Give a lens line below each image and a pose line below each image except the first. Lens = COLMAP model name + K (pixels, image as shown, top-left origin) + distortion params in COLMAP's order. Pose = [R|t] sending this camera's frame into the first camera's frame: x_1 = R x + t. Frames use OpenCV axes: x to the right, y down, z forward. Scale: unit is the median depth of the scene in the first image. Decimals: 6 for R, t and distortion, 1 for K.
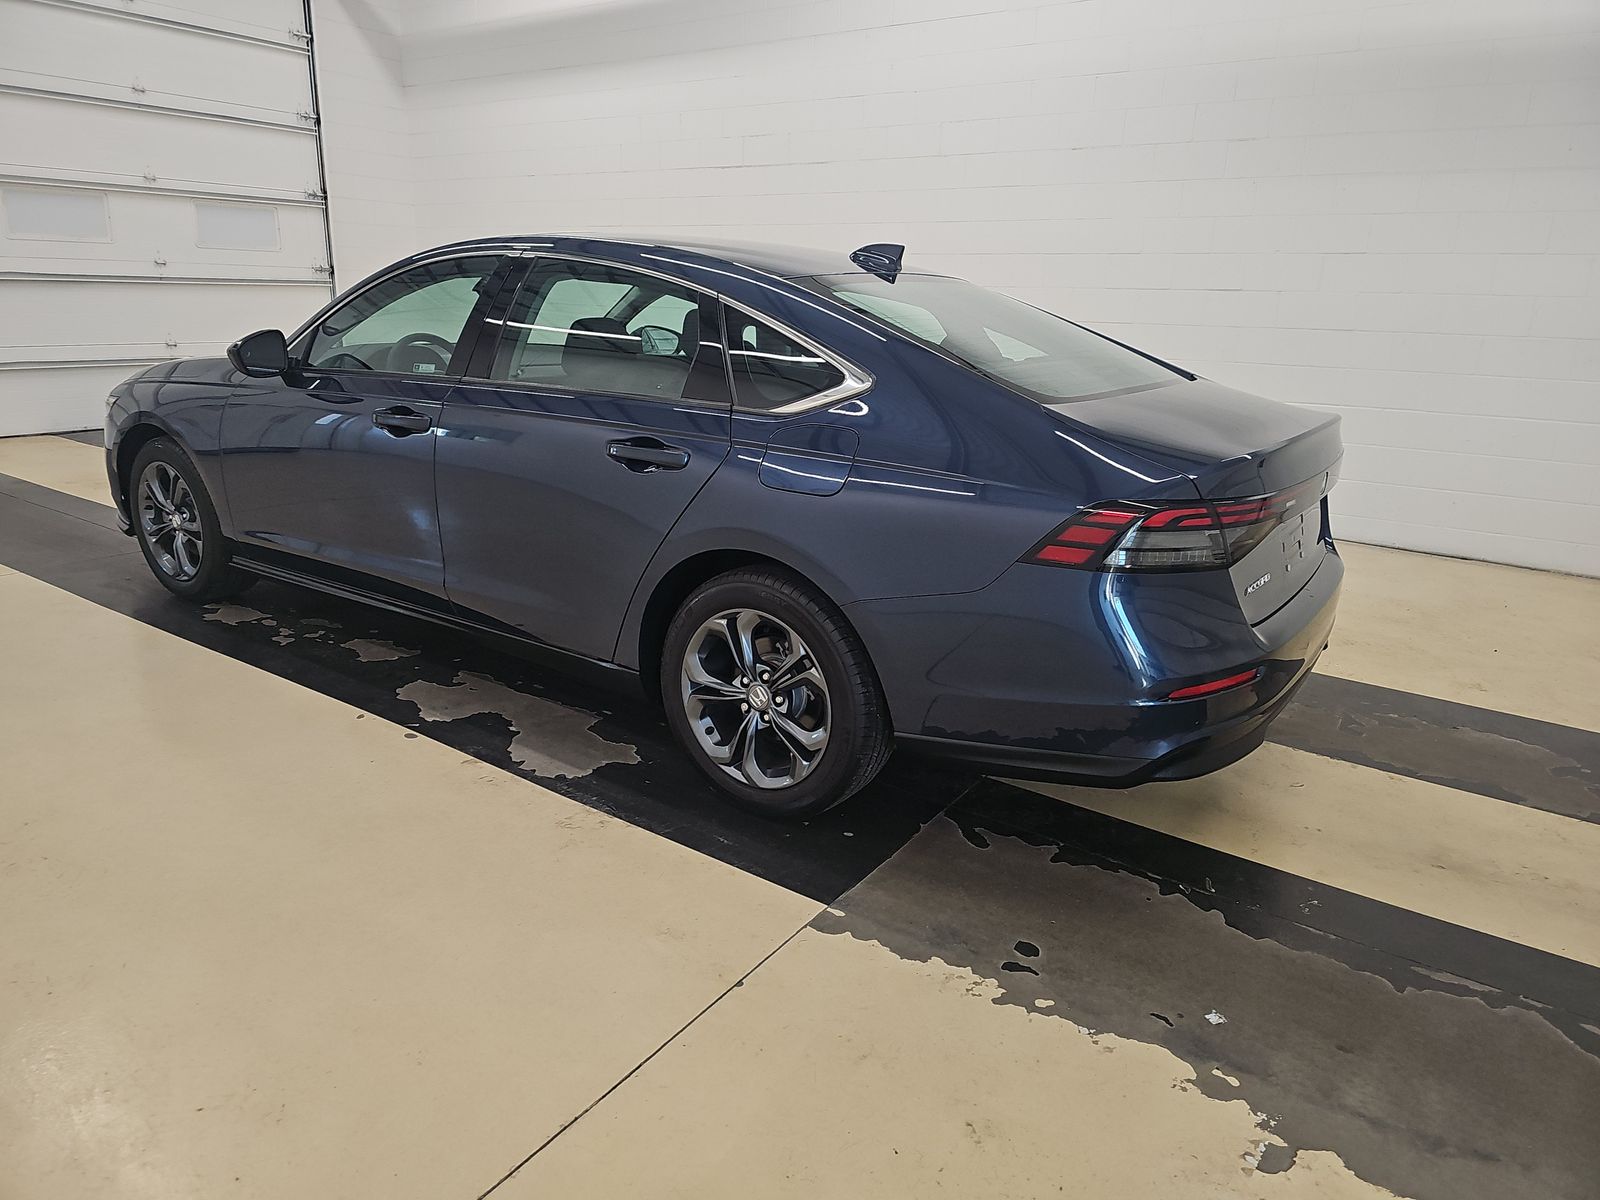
lens RADIAL K [[1083.6, 0, 822.2], [0, 1083.6, 599.1], [0, 0, 1]] dist [0.023160, -0.055806]
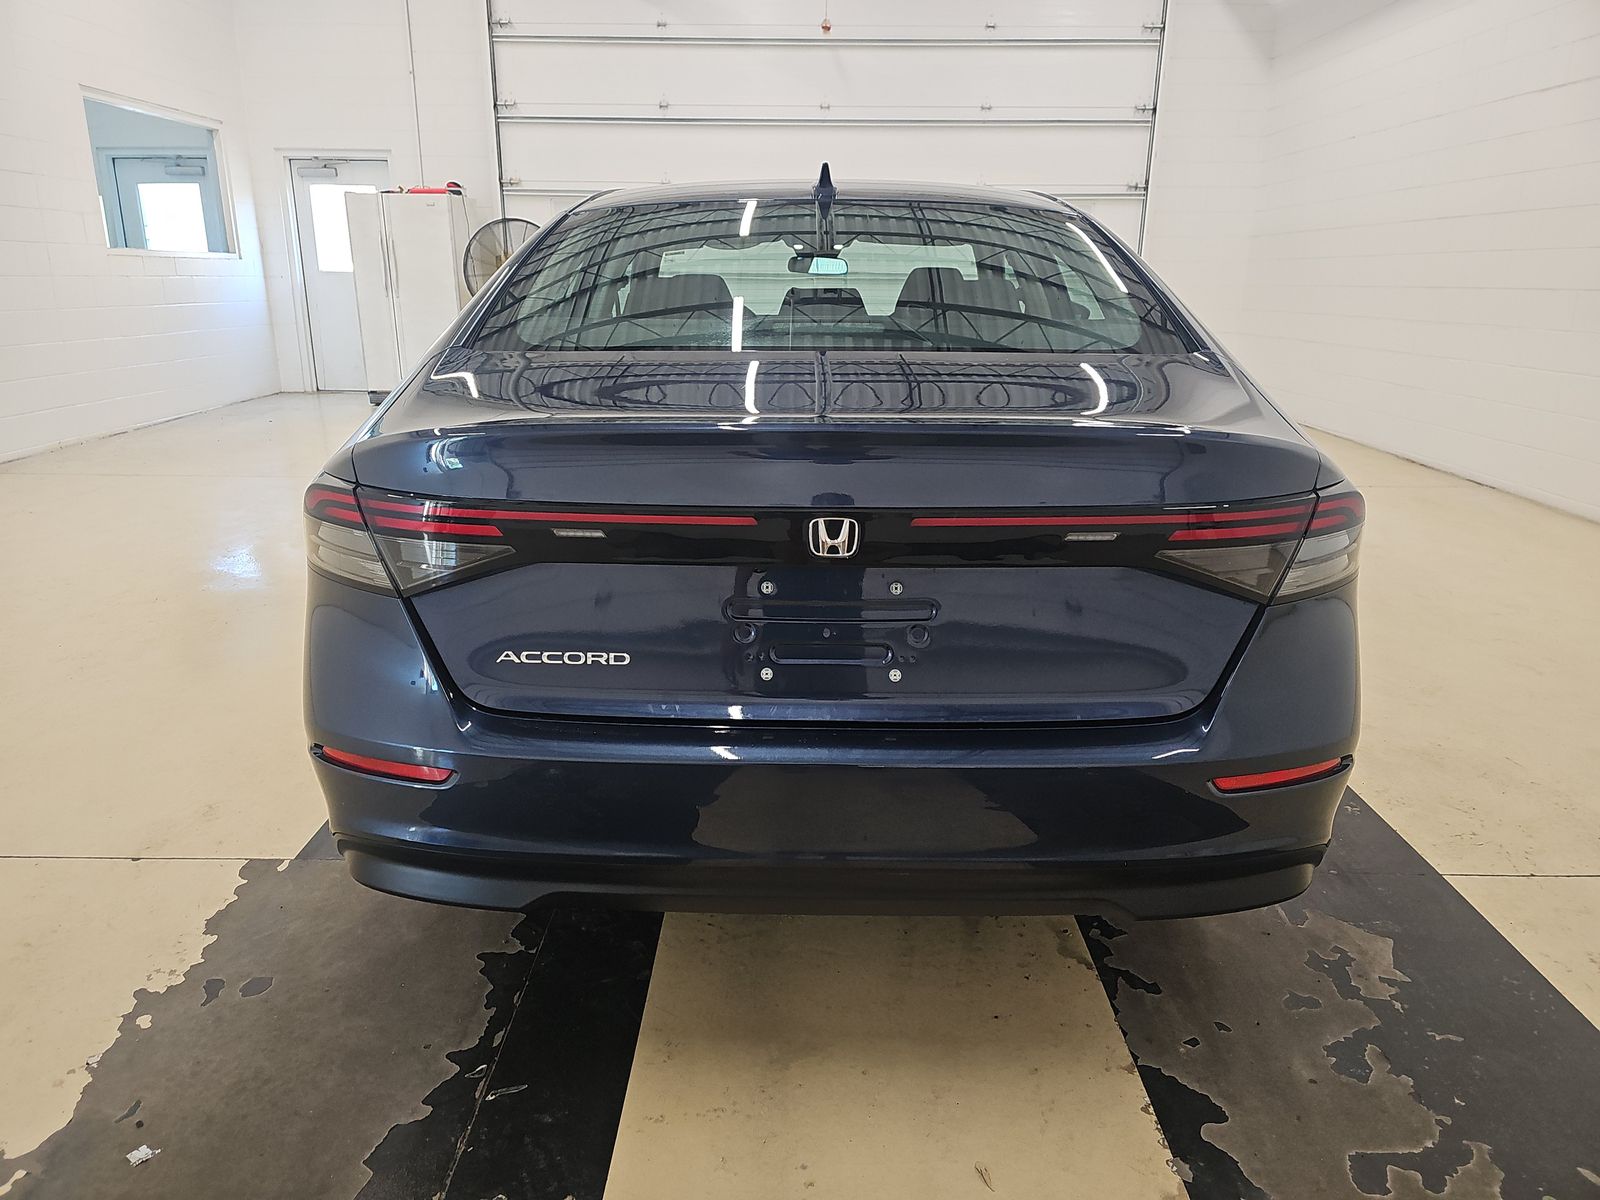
lens RADIAL K [[1032.4, 0, 791.2], [0, 1032.4, 606.1], [0, 0, 1]] dist [0.048125, -0.046130]
pose [[0.538601, 0.227782, -0.811187, 0.403721], [-0.213121, 0.968286, 0.130391, -0.070109], [0.815162, 0.102653, 0.570065, 0.324966]]
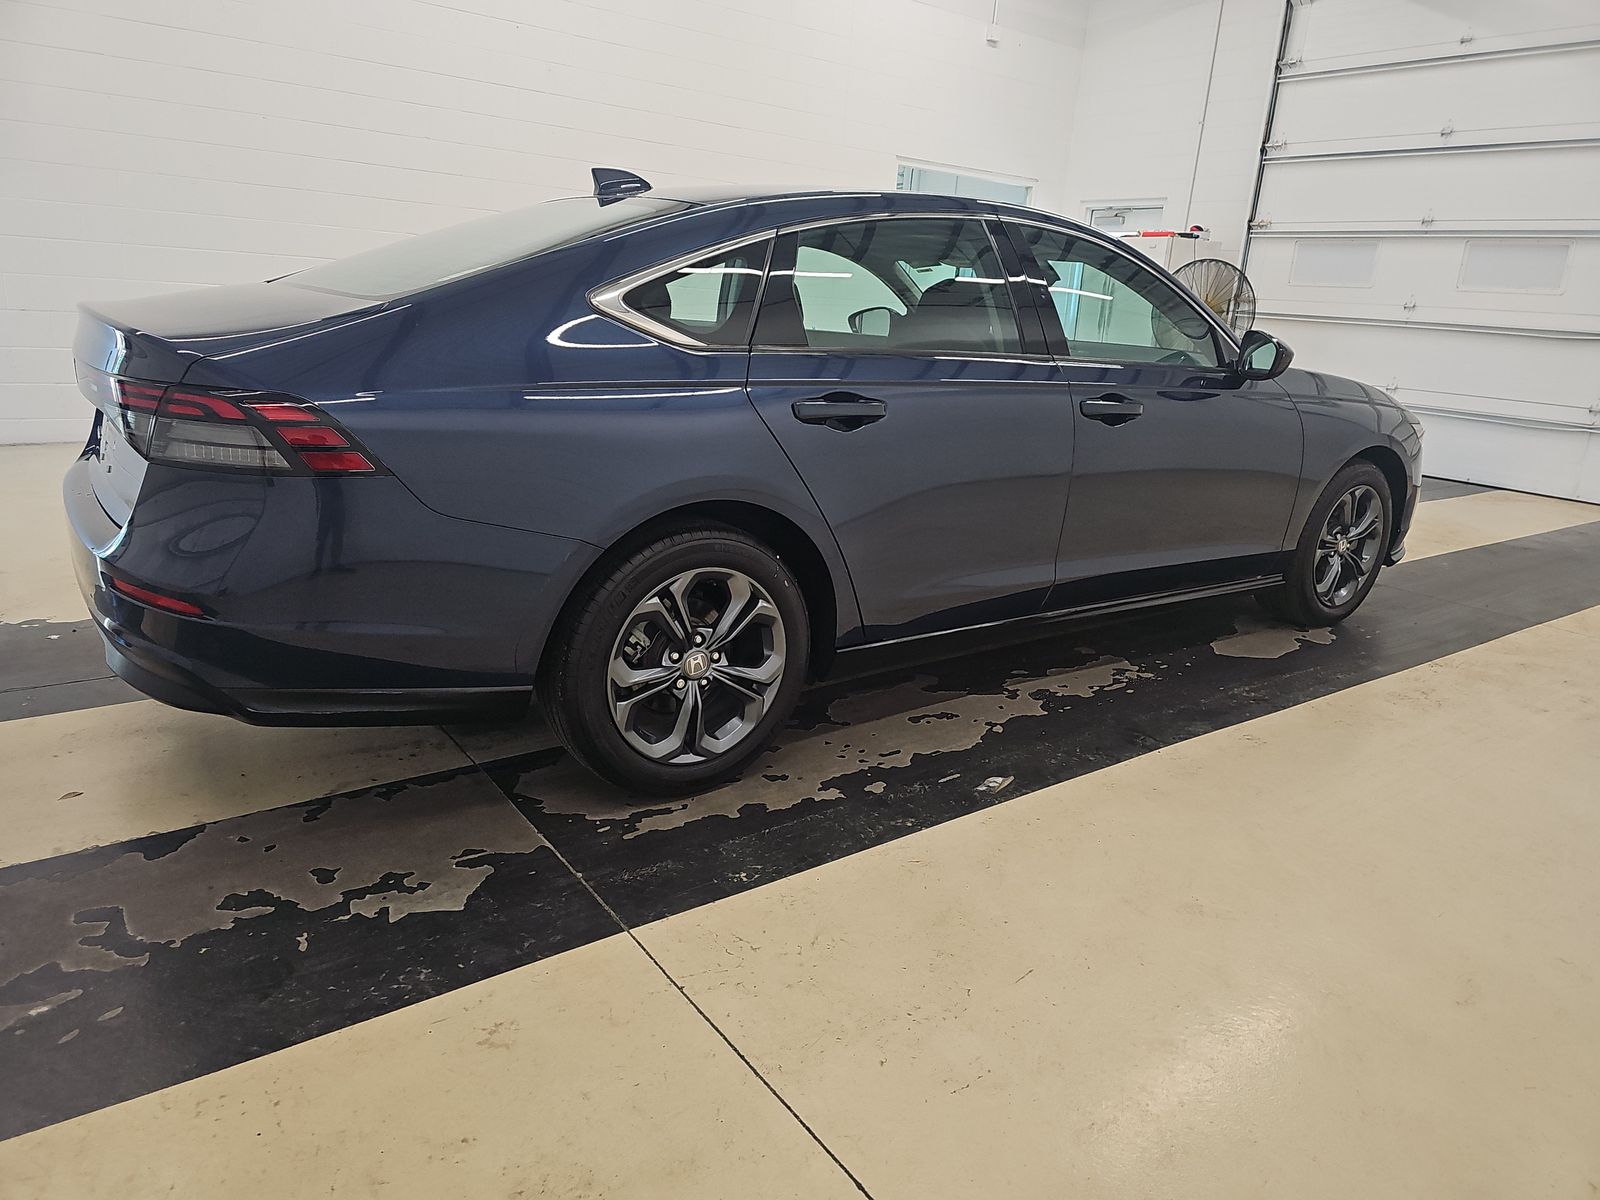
lens RADIAL K [[1032.4, 0, 791.2], [0, 1032.4, 606.1], [0, 0, 1]] dist [0.048125, -0.046130]
pose [[-0.341428, 0.216652, -0.914598, 0.510917], [-0.322637, 0.886931, 0.330542, -0.199301], [0.882798, 0.407939, -0.232923, 0.851427]]
